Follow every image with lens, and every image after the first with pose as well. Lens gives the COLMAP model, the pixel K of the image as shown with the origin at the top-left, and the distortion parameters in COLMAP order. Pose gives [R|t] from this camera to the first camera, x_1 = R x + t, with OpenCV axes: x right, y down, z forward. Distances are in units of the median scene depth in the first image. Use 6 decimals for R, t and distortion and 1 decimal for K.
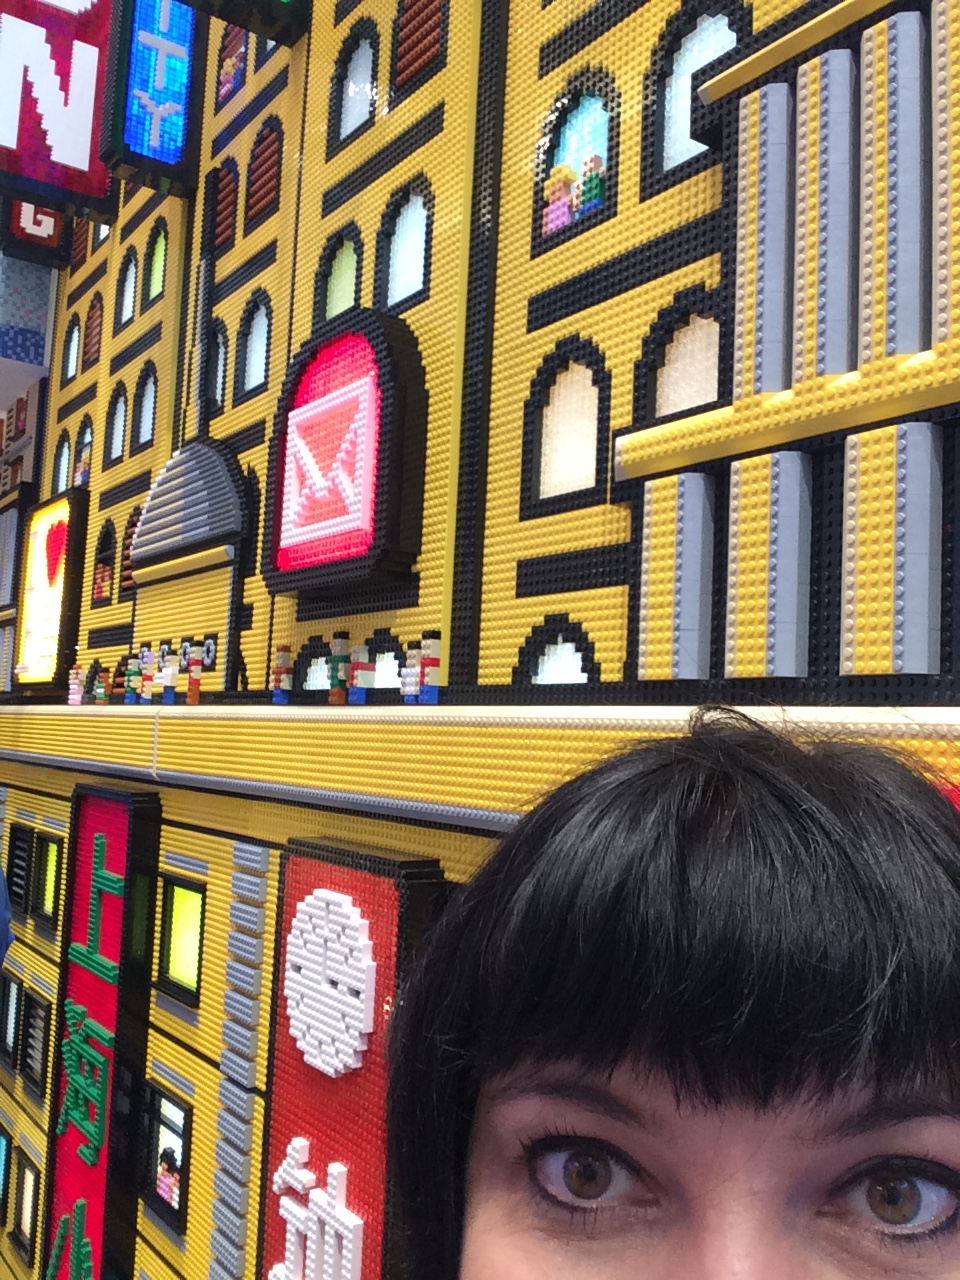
lens RADIAL K [[1174.0, 0, 486.7], [0, 1174.0, 637.9], [0, 0, 1]] dist [-0.007619, 0.003598]
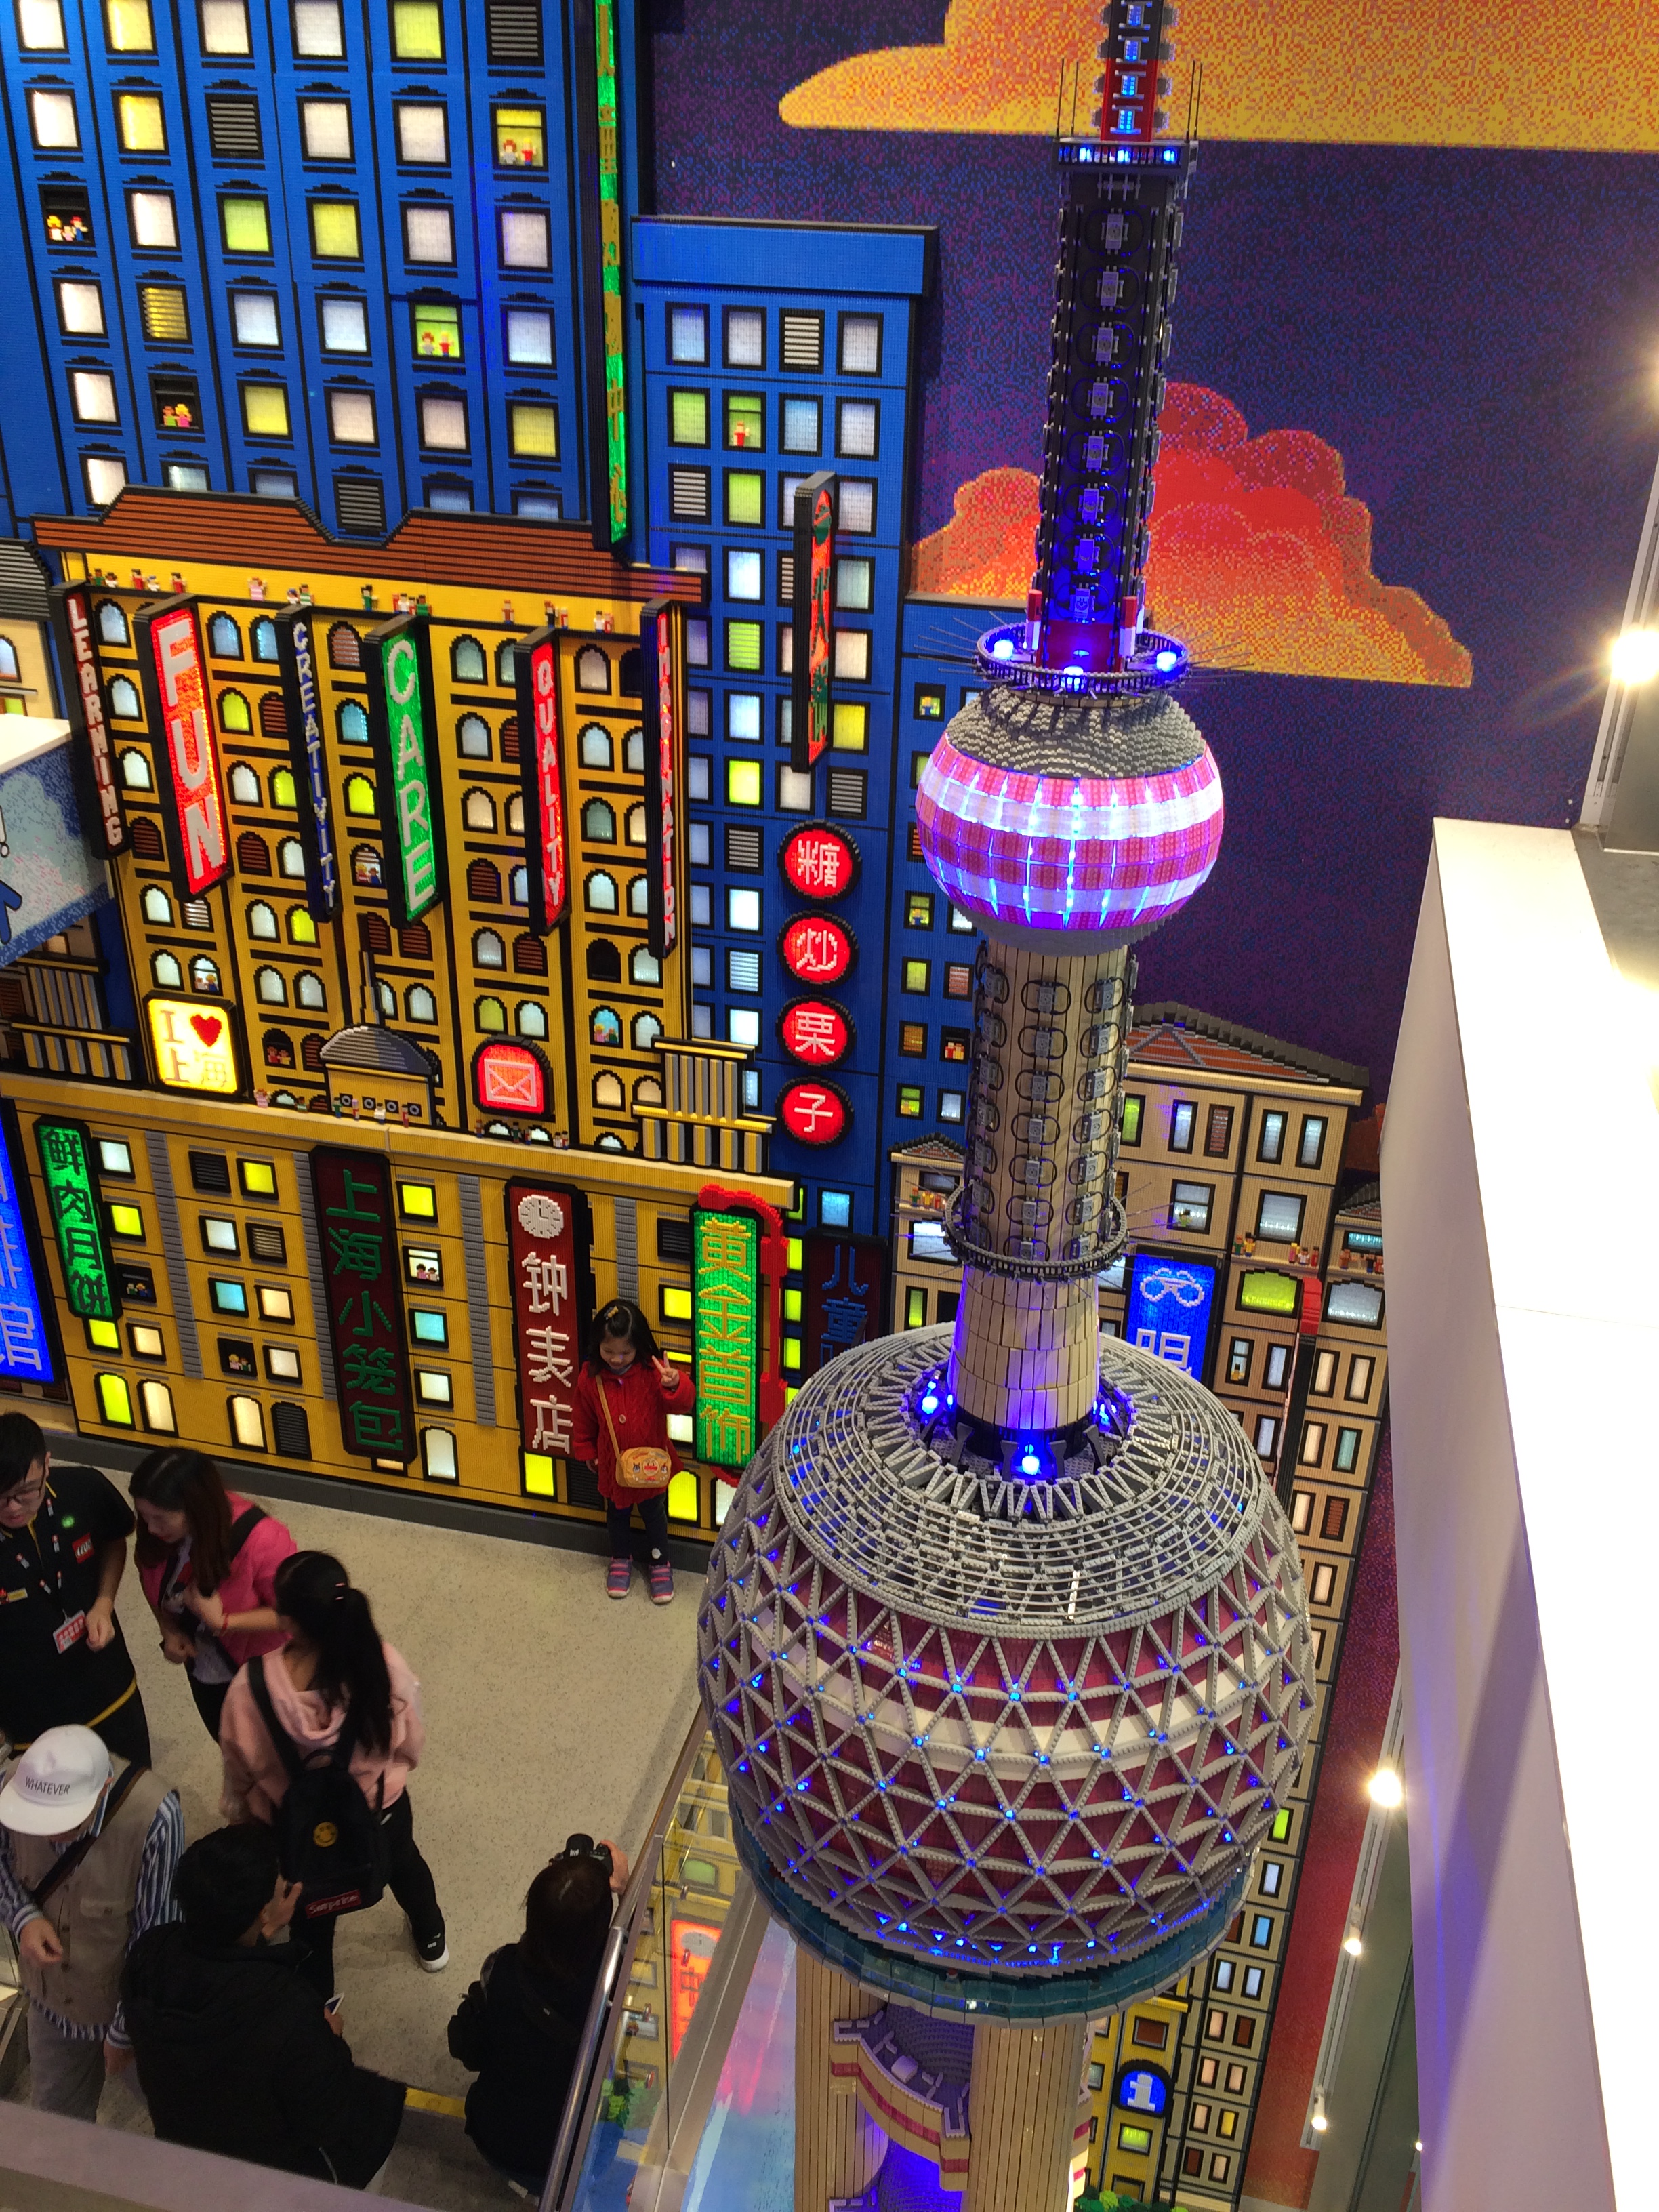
lens RADIAL K [[1889.1, 0, 829.5], [0, 1889.1, 1106.0], [0, 0, 1]] dist [0.087584, -0.117122]
pose [[0.753890, -0.331180, 0.567423, -2.672371], [-0.046429, 0.834643, 0.548831, -3.260787], [-0.655358, -0.440104, 0.613853, -3.055159]]
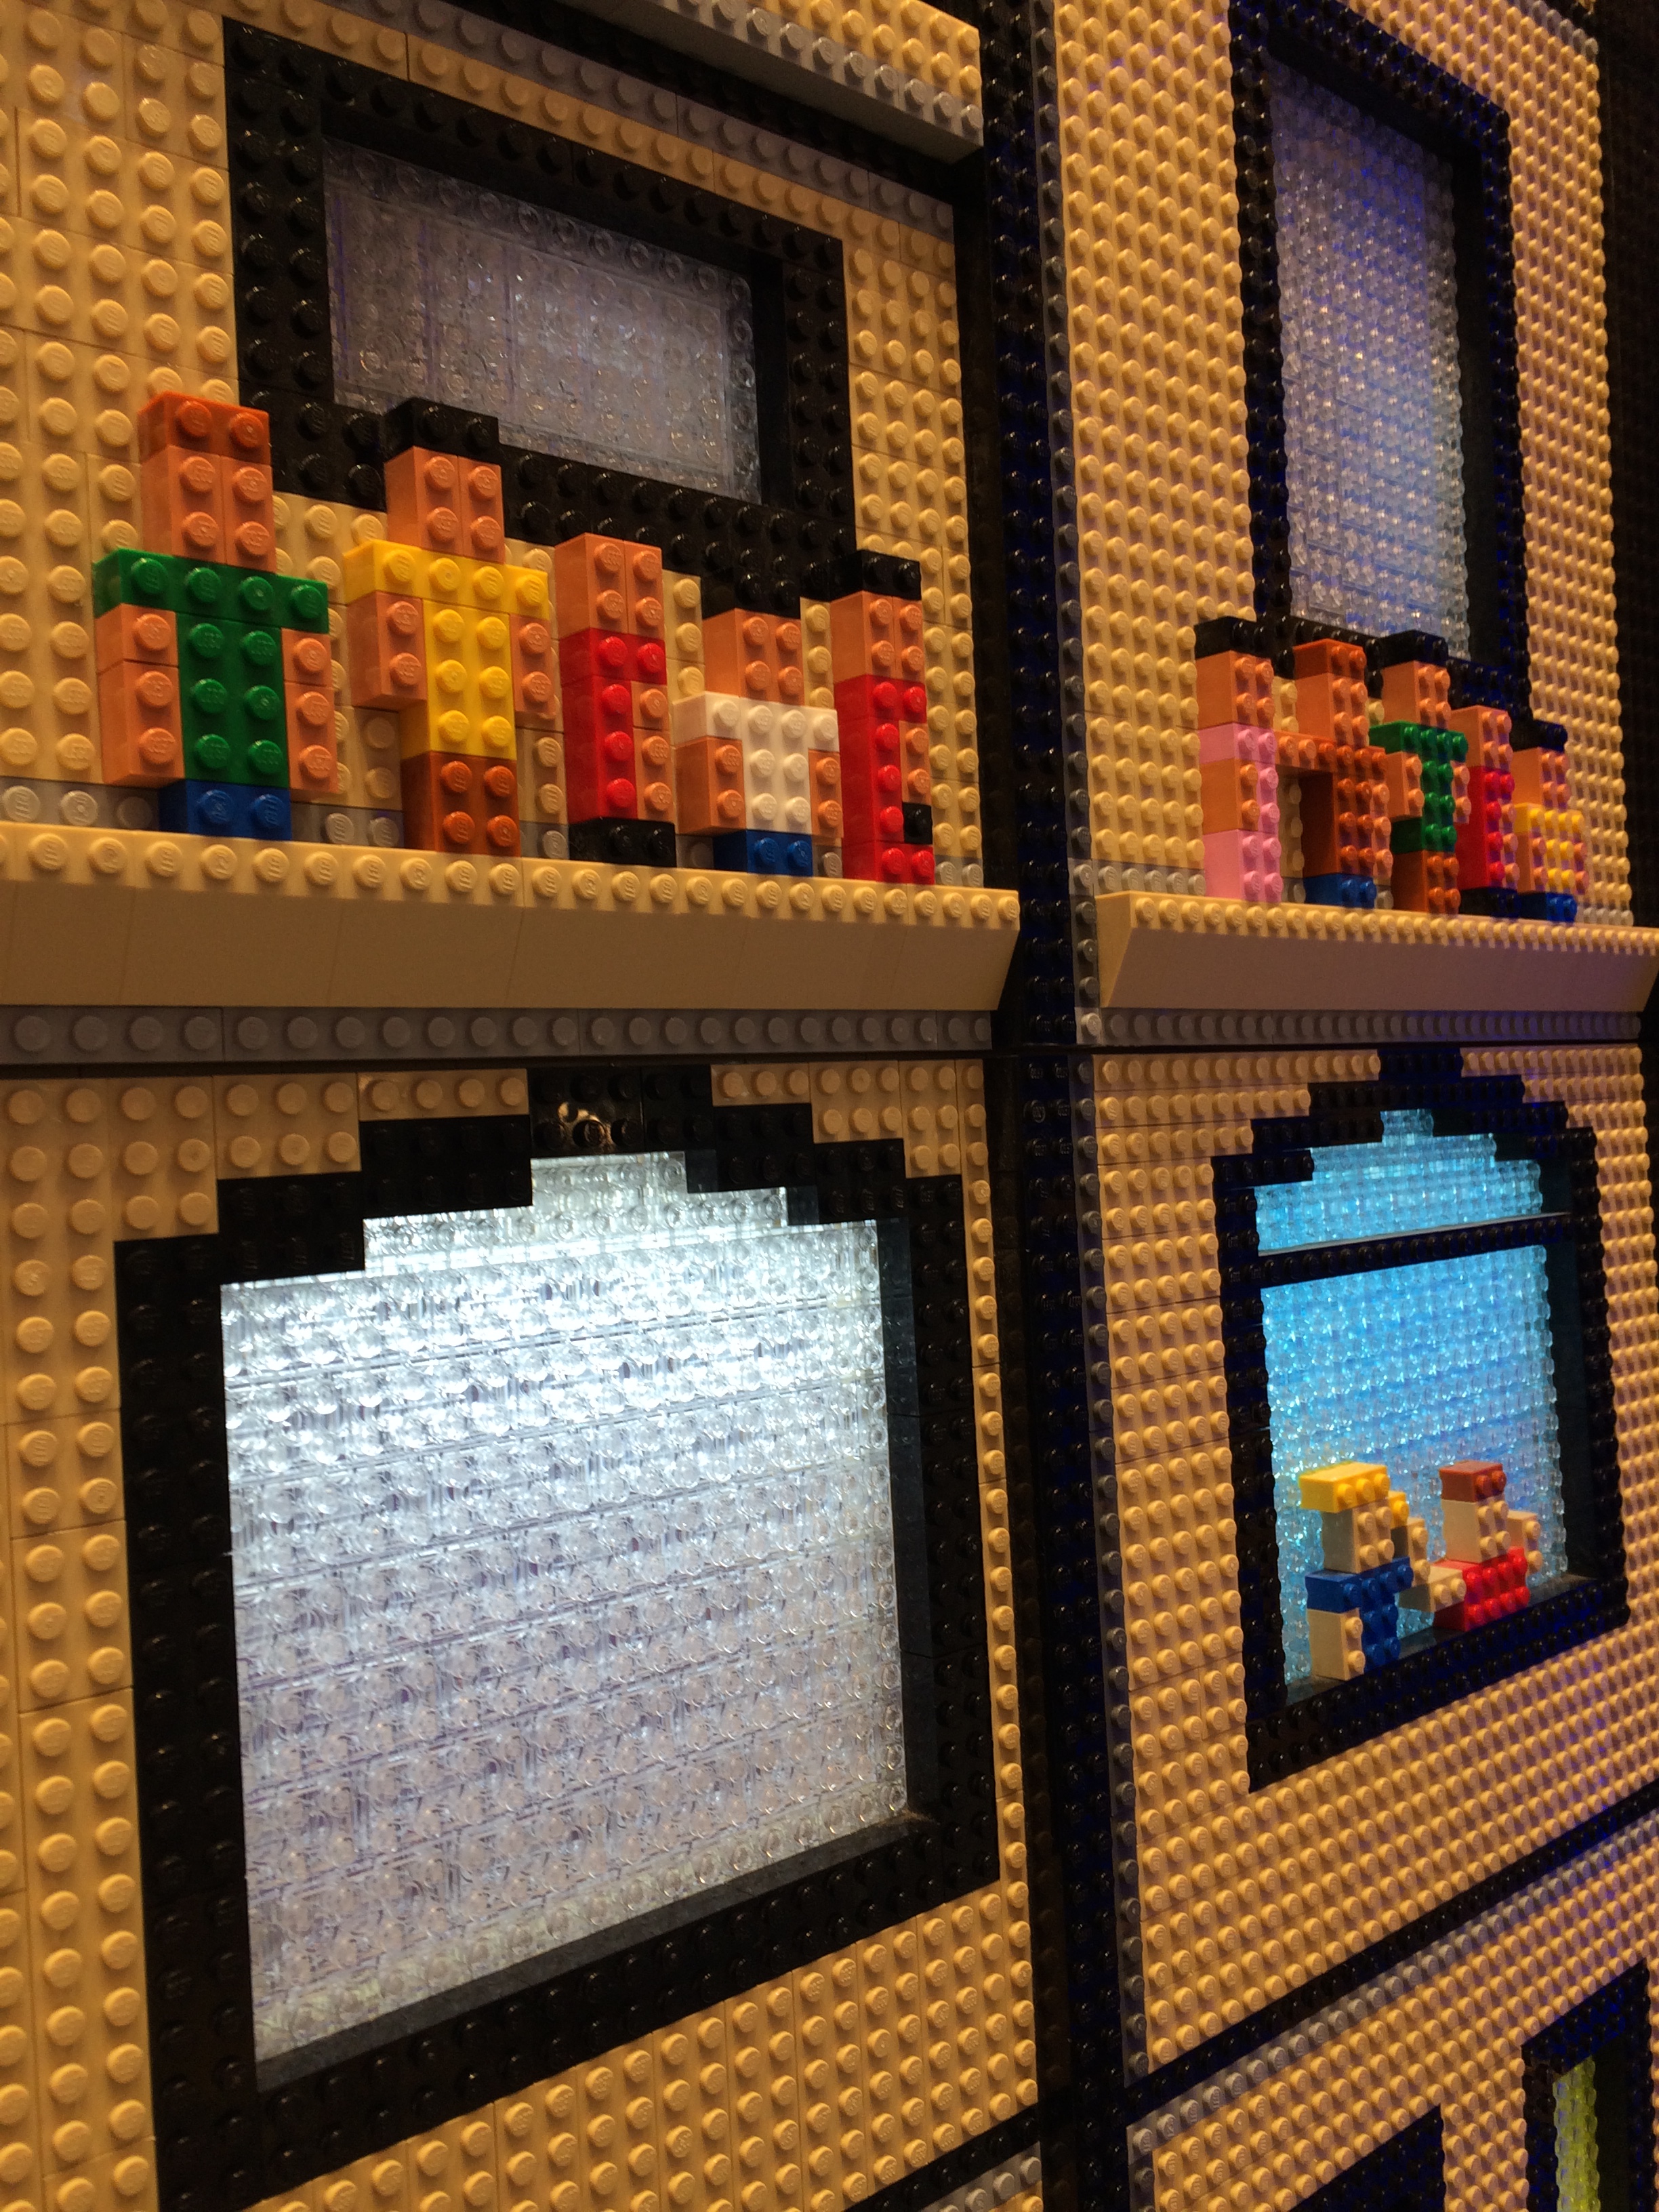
lens RADIAL K [[1889.1, 0, 829.5], [0, 1889.1, 1106.0], [0, 0, 1]] dist [0.087584, -0.117122]
pose [[-0.123570, -0.033694, 0.991764, 0.307676], [-0.048960, 0.998413, 0.027820, 0.058482], [-0.991127, -0.045119, -0.125024, 0.020519]]
